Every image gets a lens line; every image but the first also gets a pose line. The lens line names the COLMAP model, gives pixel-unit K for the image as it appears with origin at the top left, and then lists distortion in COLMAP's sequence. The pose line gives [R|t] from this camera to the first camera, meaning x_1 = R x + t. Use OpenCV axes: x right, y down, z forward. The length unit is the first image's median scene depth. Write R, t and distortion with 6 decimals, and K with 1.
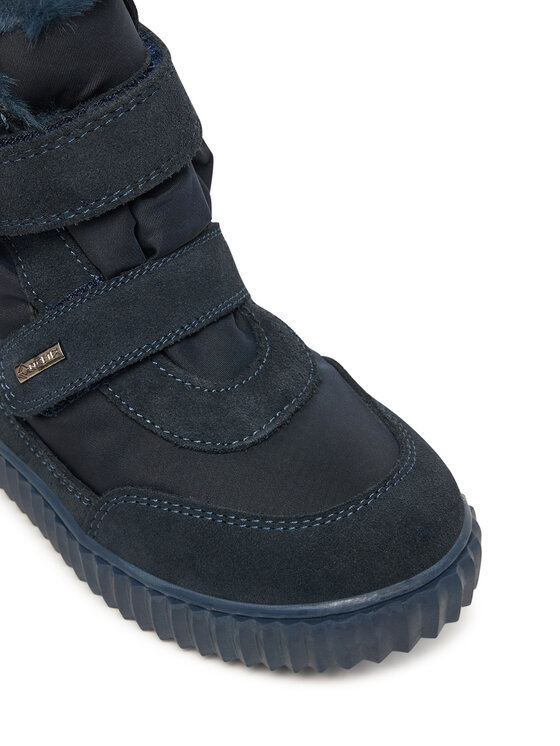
lens RADIAL K [[1679.1, 0, 279.8], [0, 1679.1, 372.9], [0, 0, 1]] dist [-0.060230, 0.000000]
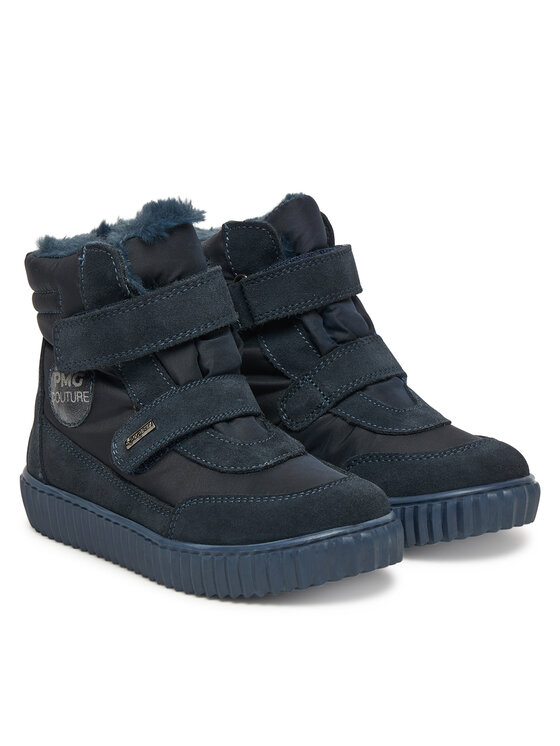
lens RADIAL K [[1946.4, 0, 280.3], [0, 1946.4, 372.9], [0, 0, 1]] dist [0.049178, 0.000000]
pose [[0.999759, -0.006117, -0.021092, 0.041959], [-0.002849, 0.916173, -0.400772, 0.739676], [0.021776, 0.400736, 0.915935, -0.842925]]
